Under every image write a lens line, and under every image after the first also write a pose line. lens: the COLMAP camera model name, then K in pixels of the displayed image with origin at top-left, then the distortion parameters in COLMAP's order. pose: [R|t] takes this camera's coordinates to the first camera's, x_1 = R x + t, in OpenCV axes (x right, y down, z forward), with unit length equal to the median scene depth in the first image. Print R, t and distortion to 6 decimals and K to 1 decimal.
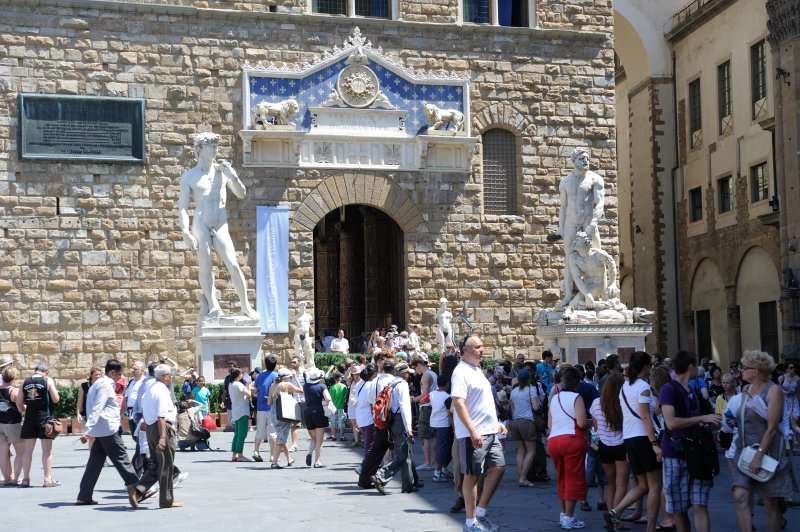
lens RADIAL K [[1377.7, 0, 400.7], [0, 1377.7, 265.8], [0, 0, 1]] dist [0.126840, 0.000000]
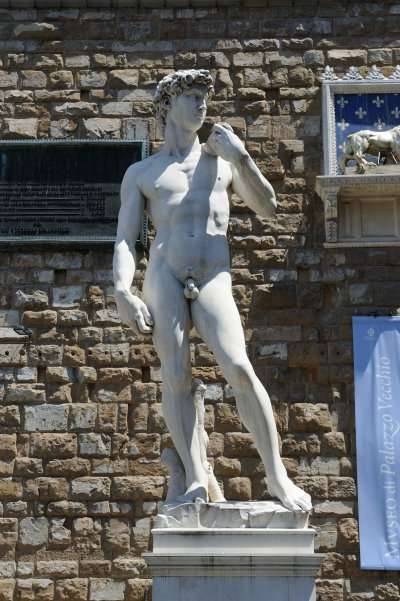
lens RADIAL K [[1035.0, 0, 199.2], [0, 1035.0, 298.9], [0, 0, 1]] dist [0.126840, 0.000000]
pose [[0.941219, -0.079677, -0.328266, -0.029876], [0.001027, 0.972455, -0.233090, 0.042366], [0.337795, 0.219052, 0.915375, 0.628601]]
